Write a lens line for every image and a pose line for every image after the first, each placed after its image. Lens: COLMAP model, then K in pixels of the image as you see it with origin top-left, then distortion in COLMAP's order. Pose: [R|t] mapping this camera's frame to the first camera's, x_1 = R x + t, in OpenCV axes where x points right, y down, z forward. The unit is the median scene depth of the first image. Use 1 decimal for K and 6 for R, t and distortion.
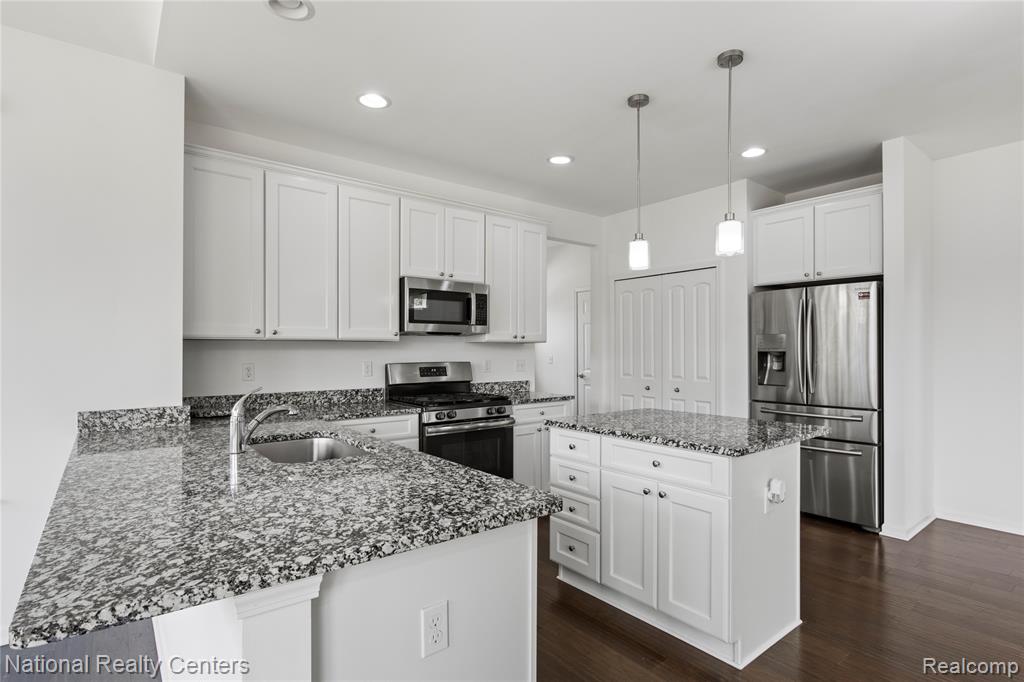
lens RADIAL K [[511.4, 0, 513.1], [0, 511.4, 347.5], [0, 0, 1]] dist [-0.009167, -0.000497]
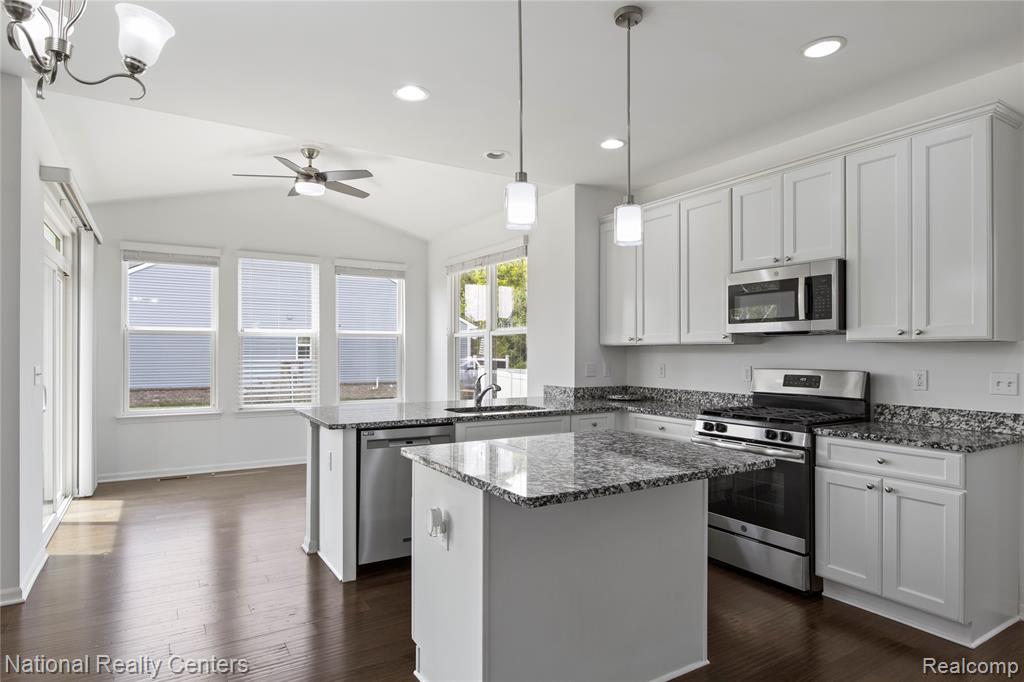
lens RADIAL K [[585.7, 0, 512.9], [0, 585.7, 349.0], [0, 0, 1]] dist [-0.005505, 0.000810]
pose [[-0.118814, -0.002663, -0.992913, 0.874885], [0.006439, 0.999973, -0.003452, -0.002560], [0.992896, -0.006803, -0.118793, 0.734096]]
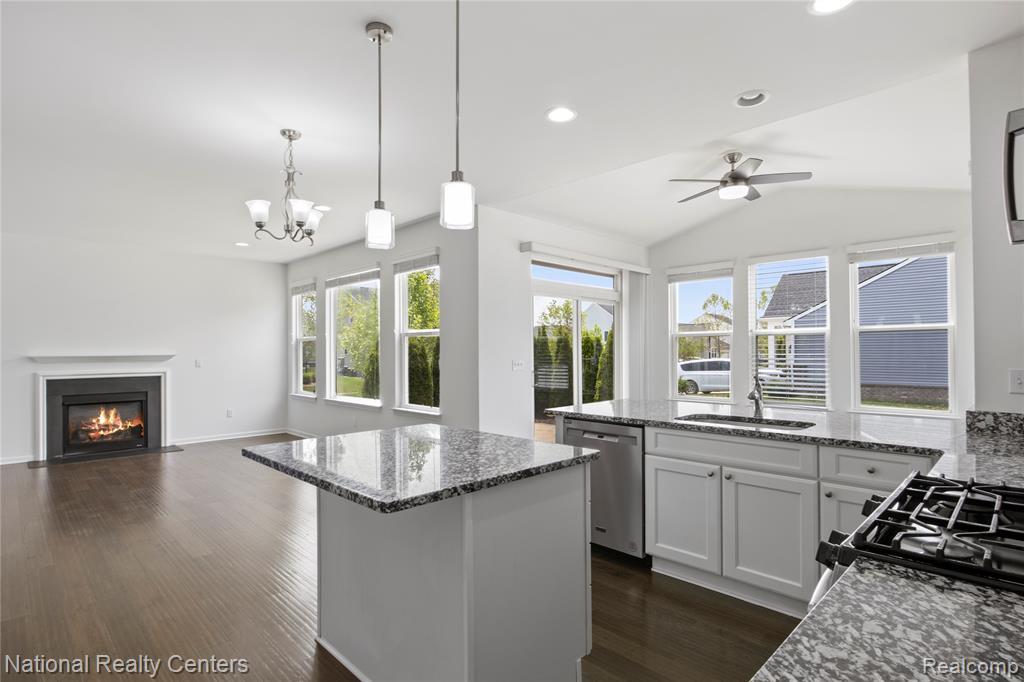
lens RADIAL K [[511.4, 0, 521.0], [0, 511.4, 346.1], [0, 0, 1]] dist [-0.009167, -0.000497]
pose [[-0.990527, 0.003331, -0.137279, 0.219769], [0.005905, 0.999814, -0.018347, 0.006692], [0.137192, -0.018984, -0.990363, 1.268689]]
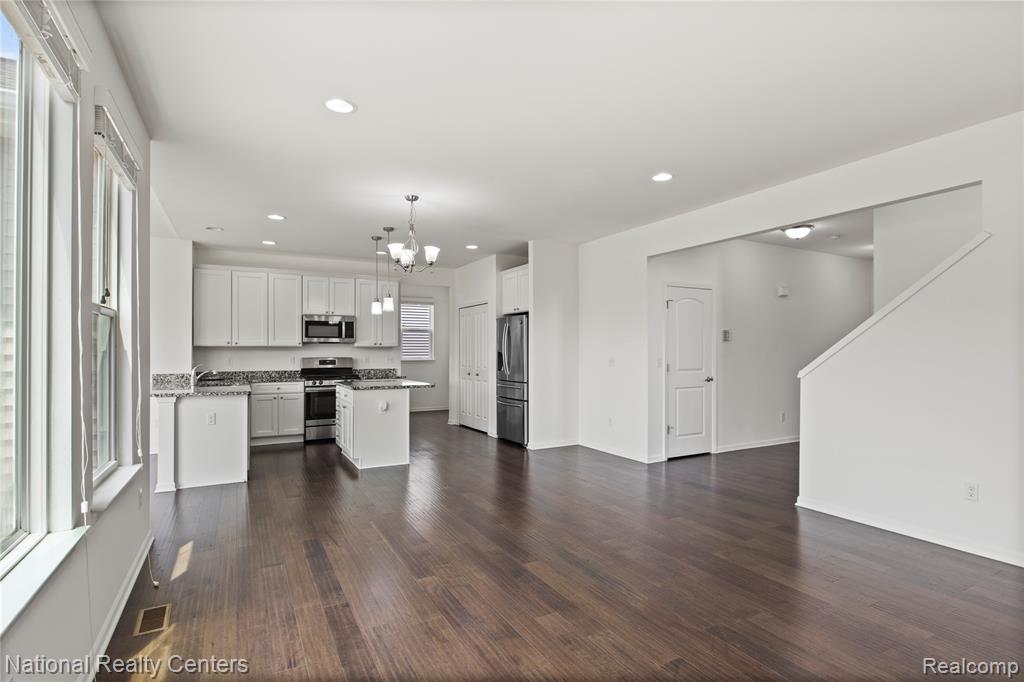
lens RADIAL K [[511.4, 0, 517.2], [0, 511.4, 350.0], [0, 0, 1]] dist [-0.009167, -0.000497]
pose [[0.985857, -0.000087, -0.167591, 0.955955], [0.000749, 0.999992, 0.003889, -0.006677], [0.167589, -0.003960, 0.985849, -0.848705]]
